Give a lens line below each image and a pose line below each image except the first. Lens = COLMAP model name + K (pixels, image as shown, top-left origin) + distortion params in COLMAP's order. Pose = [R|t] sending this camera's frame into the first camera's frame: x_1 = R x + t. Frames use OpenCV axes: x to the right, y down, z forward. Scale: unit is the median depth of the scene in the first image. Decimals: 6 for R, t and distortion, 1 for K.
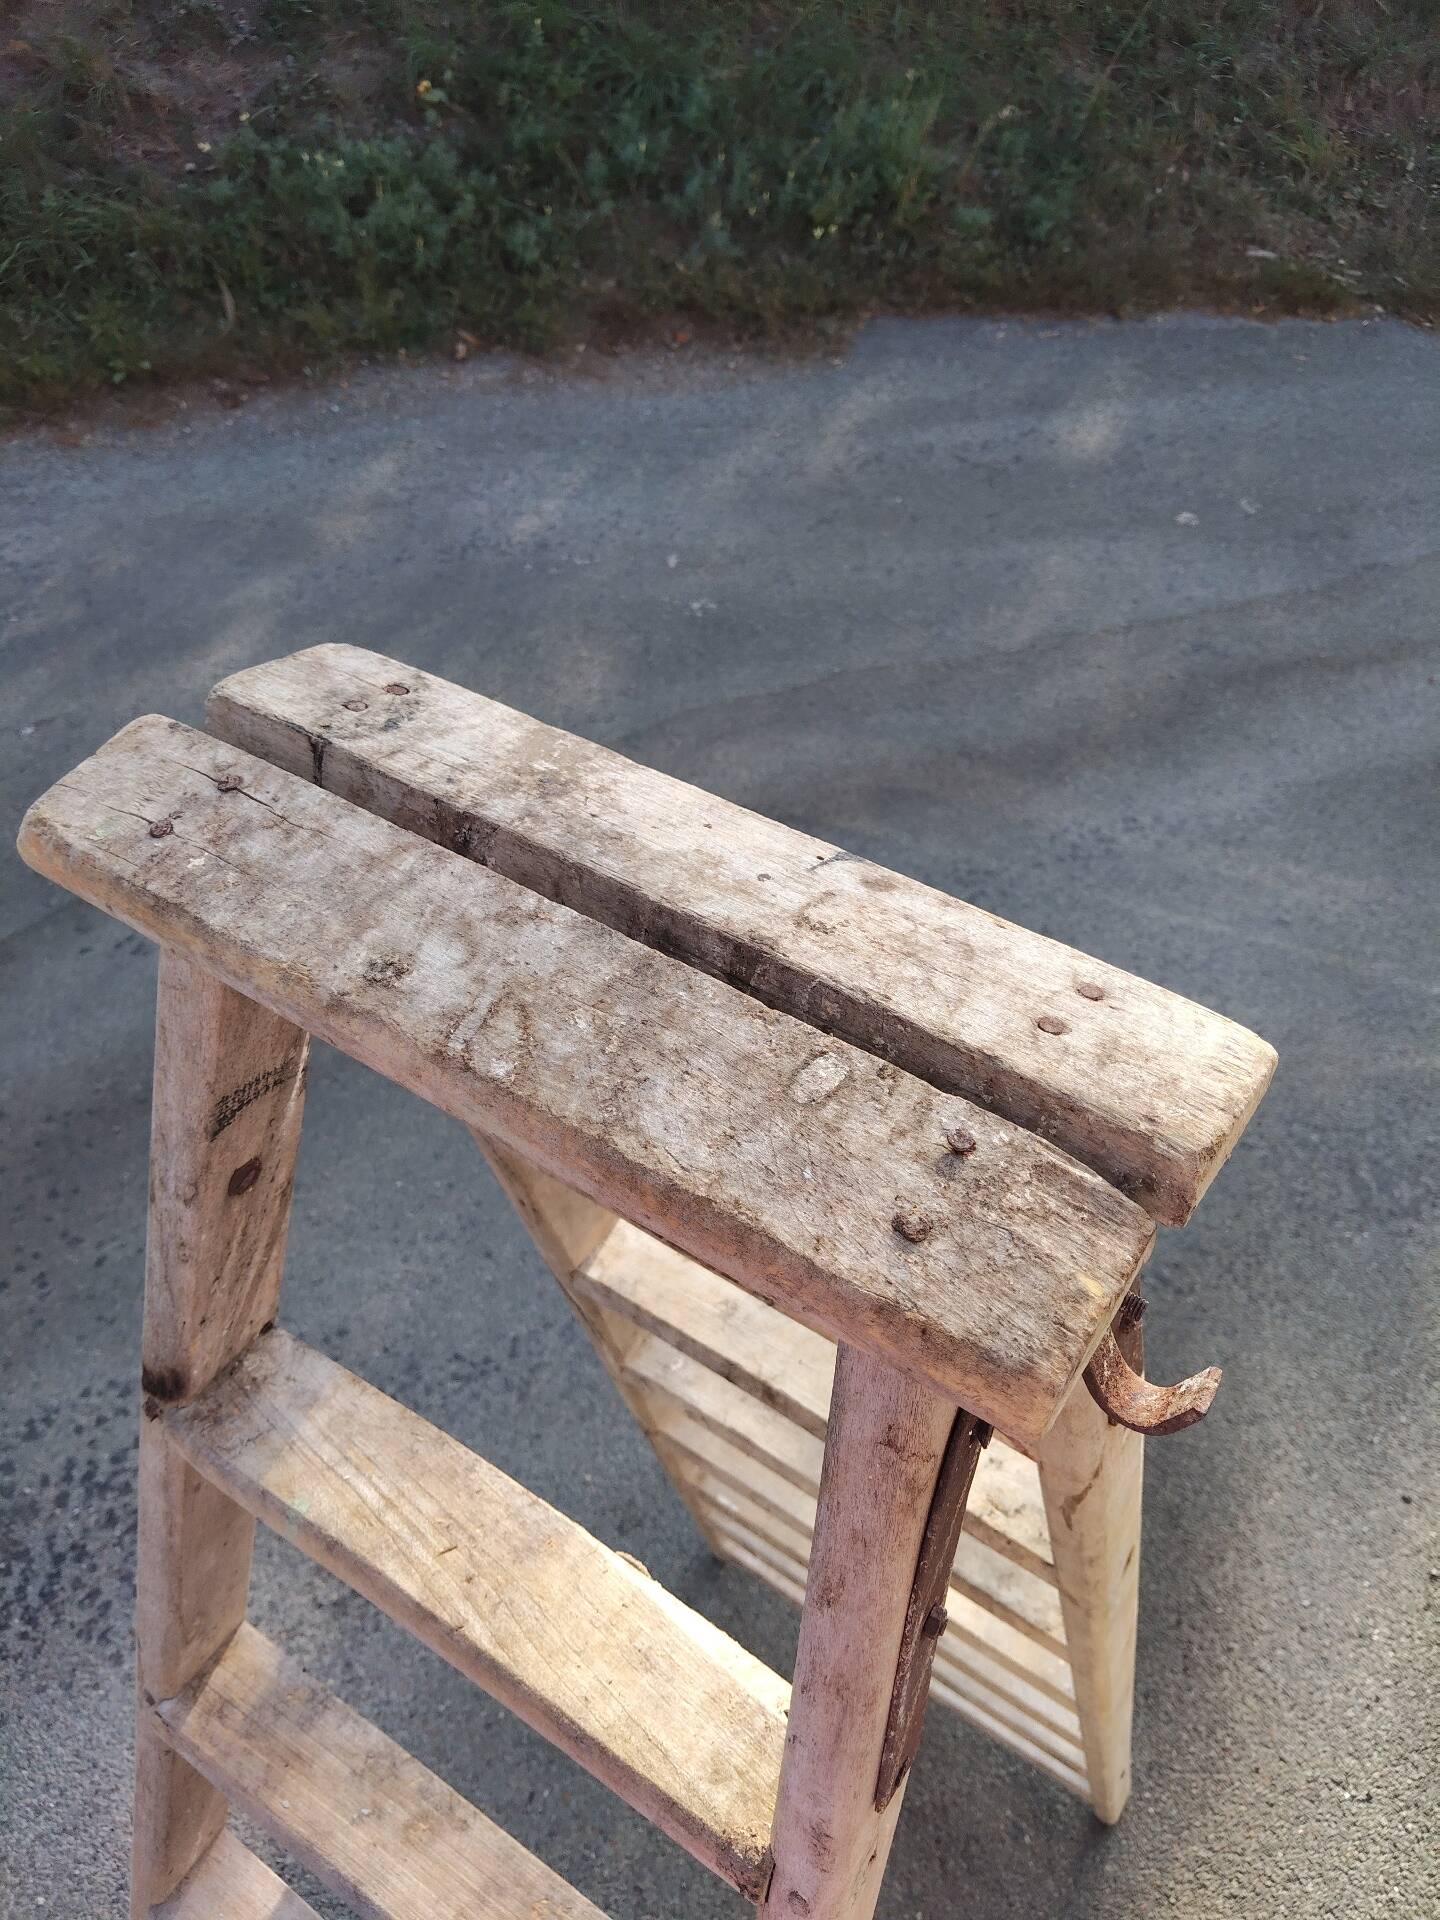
lens RADIAL K [[1445.4, 0, 720.0], [0, 1445.4, 960.0], [0, 0, 1]] dist [0.000060, -0.061355]
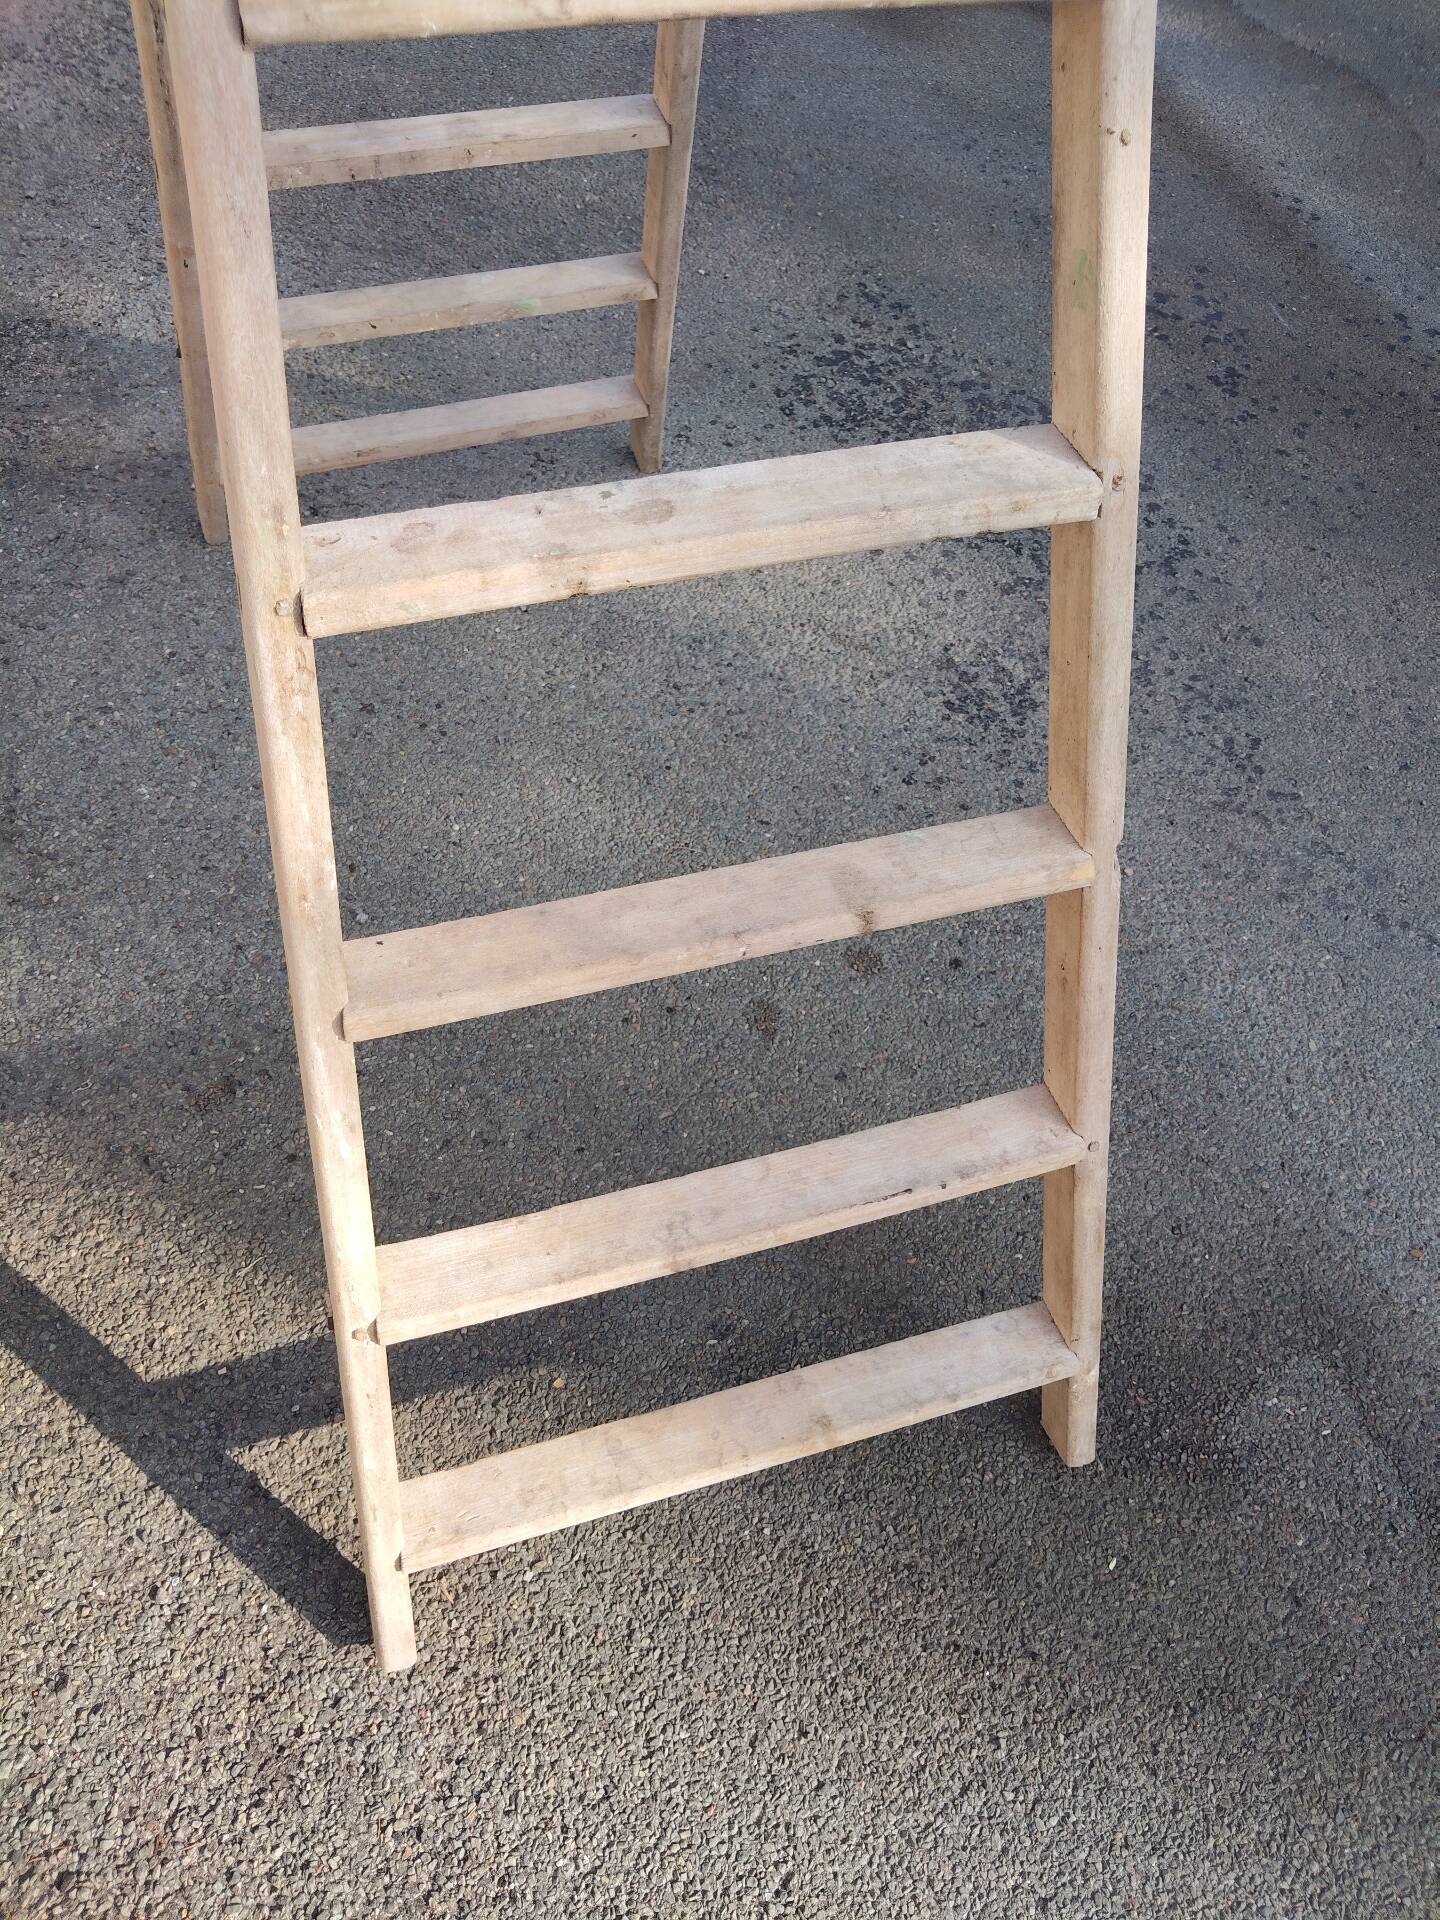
lens RADIAL K [[1449.0, 0, 706.6], [0, 1449.0, 967.6], [0, 0, 1]] dist [-0.022678, -0.004298]
pose [[-0.020963, 0.805219, -0.592607, 0.201294], [-0.768523, 0.366148, 0.524698, 0.069346], [0.639478, 0.466432, 0.611154, 0.191817]]
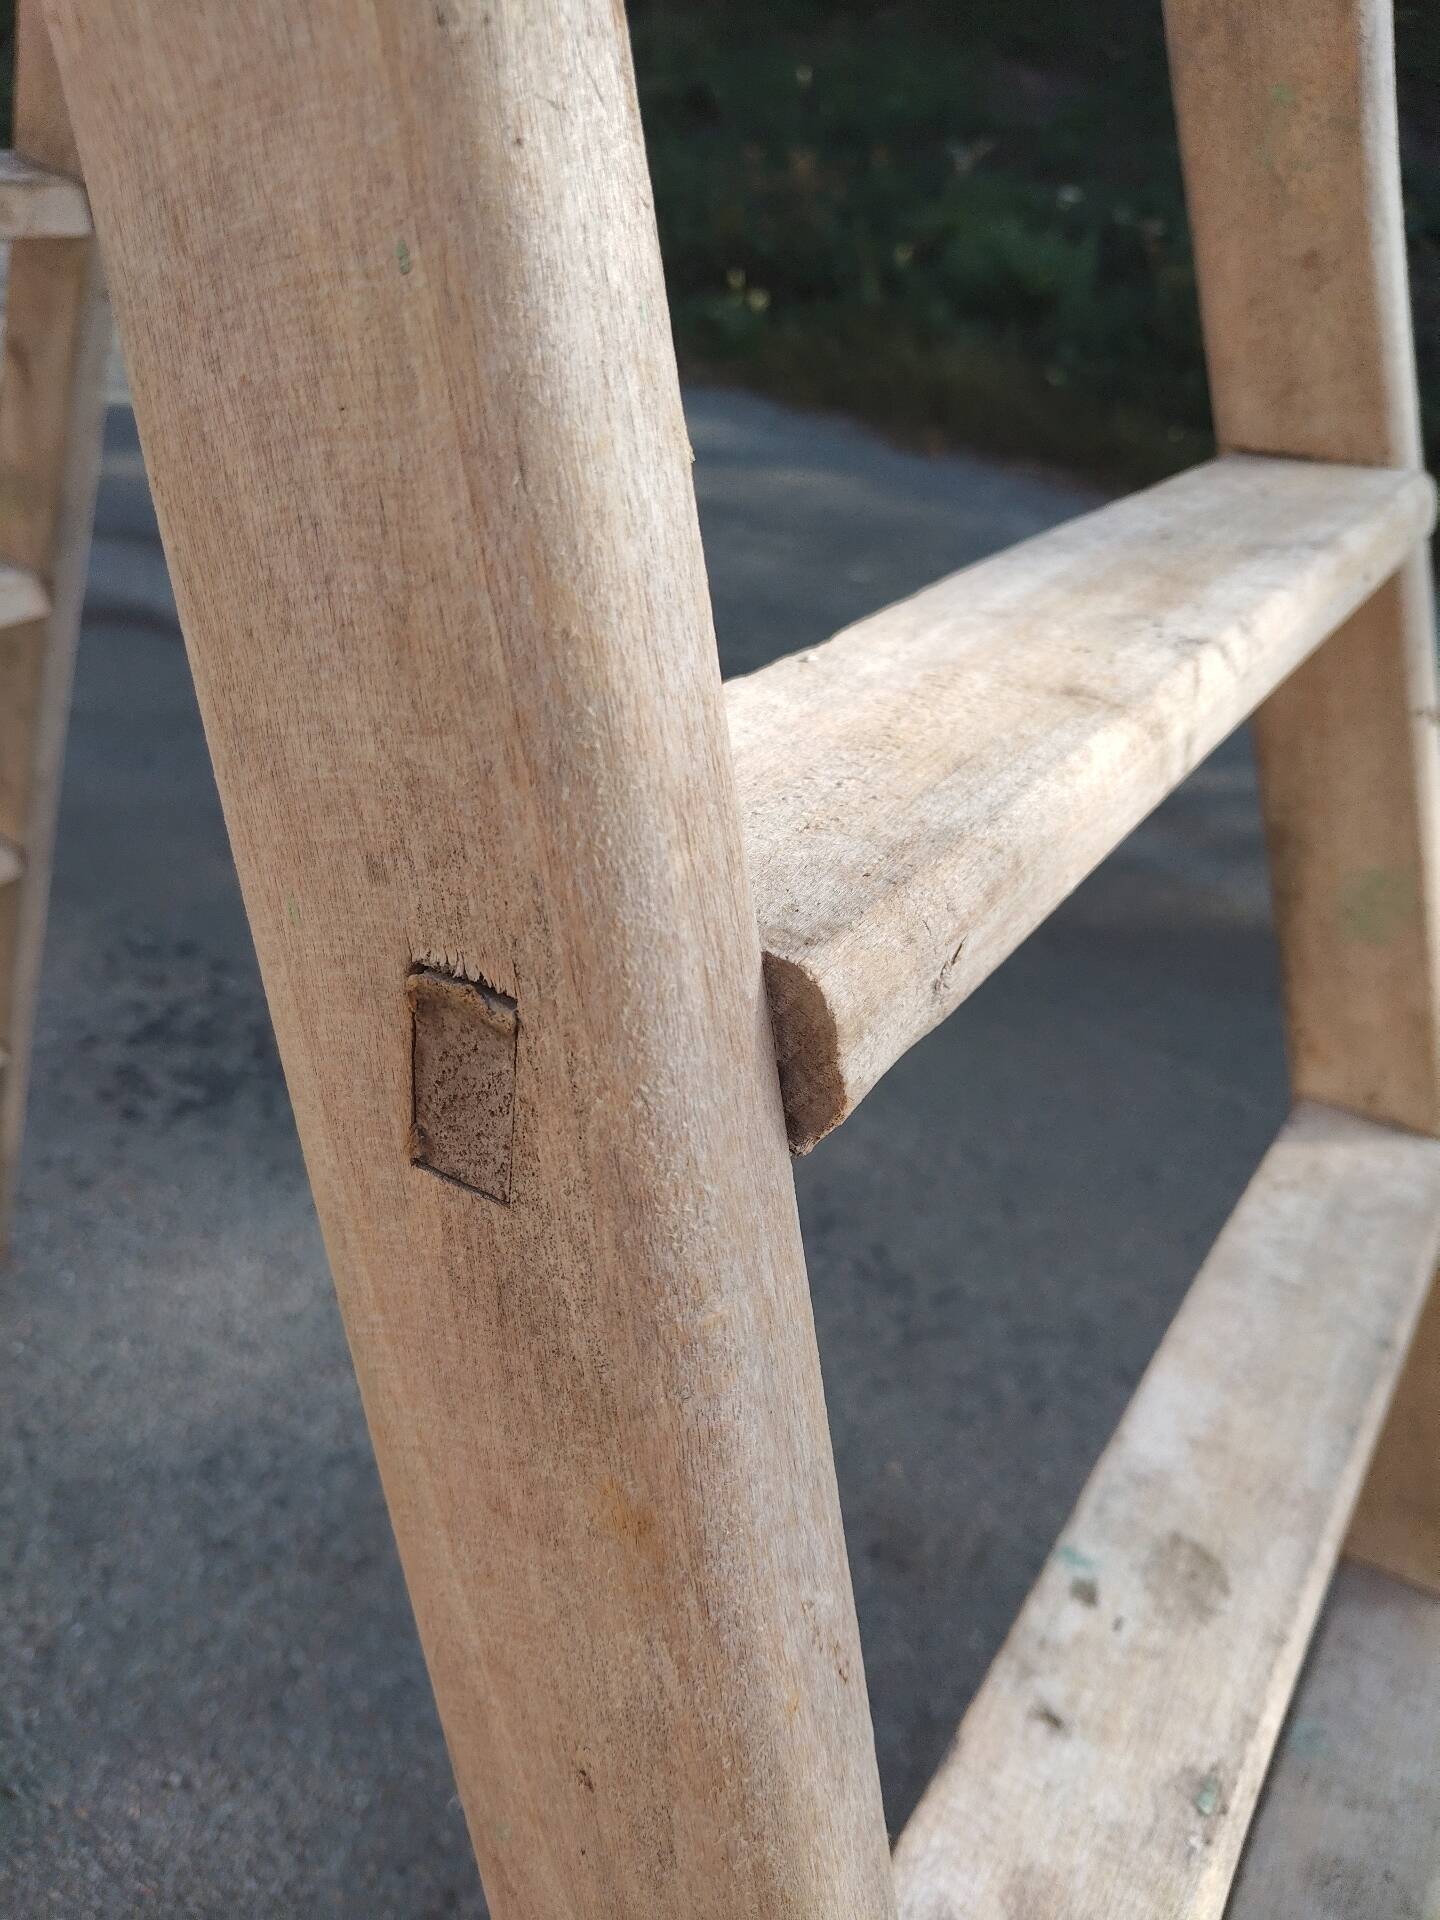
lens RADIAL K [[1500.8, 0, 720.0], [0, 1500.8, 960.0], [0, 0, 1]] dist [-0.000558, -0.085152]
pose [[0.625976, 0.452775, -0.634940, 0.084012], [-0.633152, 0.770401, -0.074842, 0.136987], [0.455271, 0.448862, 0.768928, 0.173714]]
